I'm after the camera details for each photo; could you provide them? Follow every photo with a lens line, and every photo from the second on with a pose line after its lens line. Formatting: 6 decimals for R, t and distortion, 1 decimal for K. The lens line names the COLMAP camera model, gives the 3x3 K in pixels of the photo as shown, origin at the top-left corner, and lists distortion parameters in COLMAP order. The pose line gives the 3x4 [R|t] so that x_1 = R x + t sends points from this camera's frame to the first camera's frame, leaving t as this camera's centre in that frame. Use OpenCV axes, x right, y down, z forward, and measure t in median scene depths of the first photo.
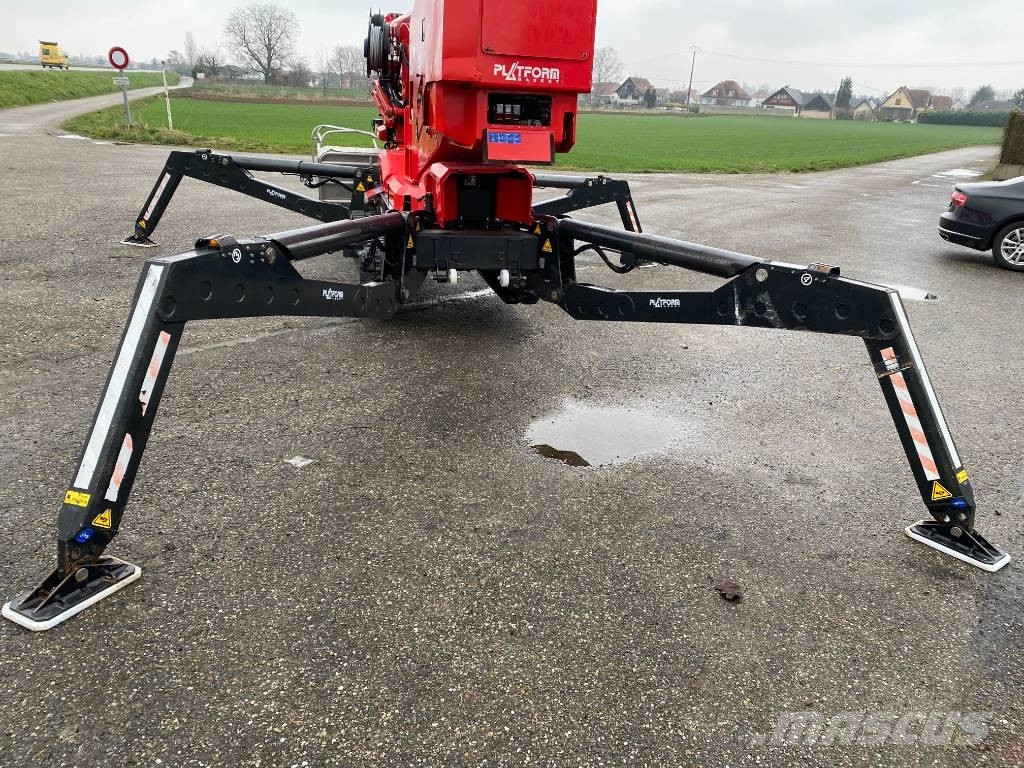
lens RADIAL K [[767.1, 0, 513.9], [0, 767.1, 380.6], [0, 0, 1]] dist [0.066184, -0.084303]
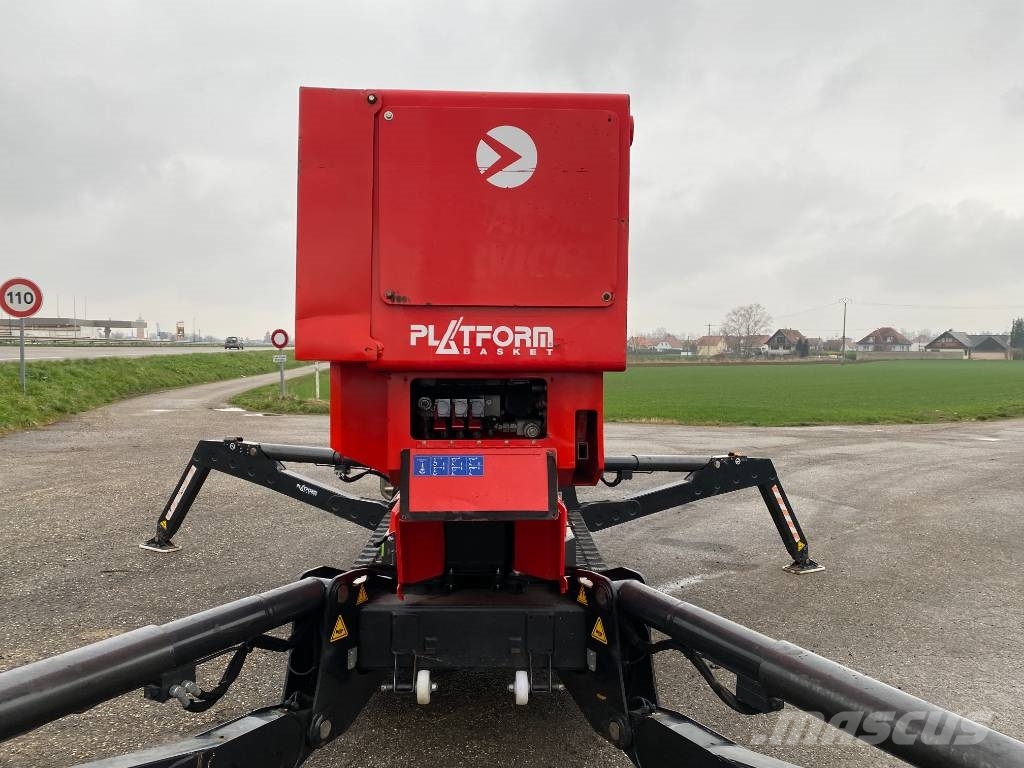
lens RADIAL K [[759.2, 0, 507.9], [0, 759.2, 395.8], [0, 0, 1]] dist [0.020454, 0.000818]
pose [[0.978068, -0.033535, -0.205567, 0.058471], [-0.028436, 0.956212, -0.291290, -0.106633], [0.206334, 0.290747, 0.934287, 0.269855]]
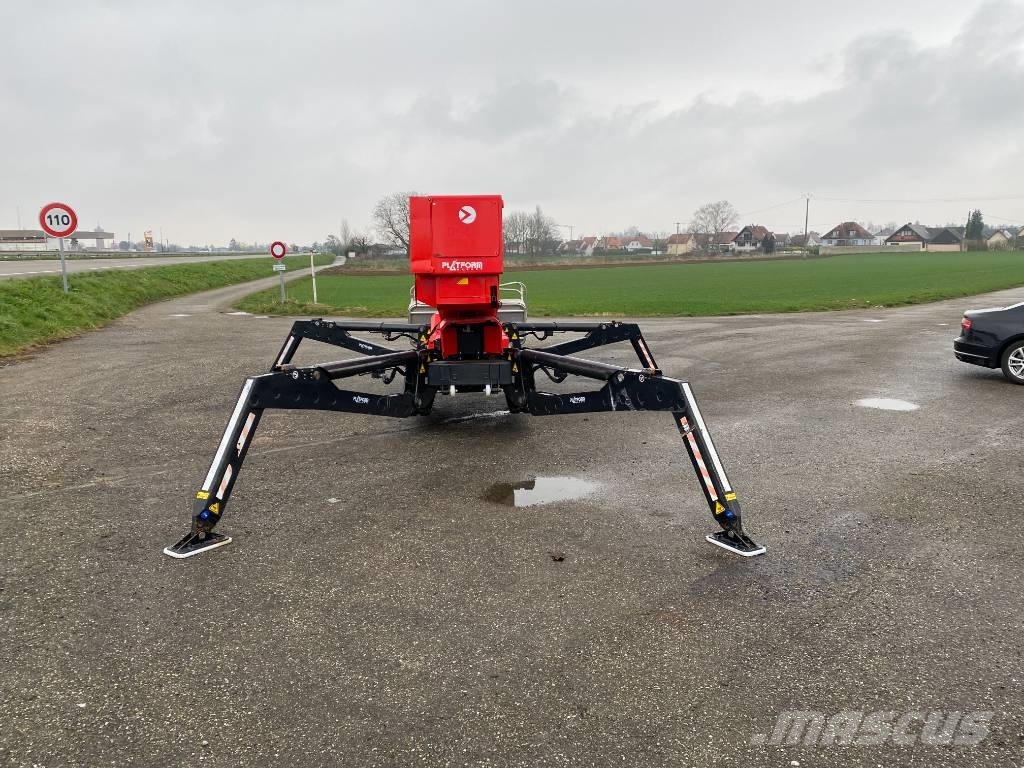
lens RADIAL K [[767.1, 0, 513.9], [0, 767.1, 380.6], [0, 0, 1]] dist [0.066184, -0.084303]
pose [[0.985010, -0.040607, -0.167648, 0.174289], [0.008148, 0.981764, -0.189927, 0.077207], [0.172303, 0.185714, 0.967379, -0.256127]]
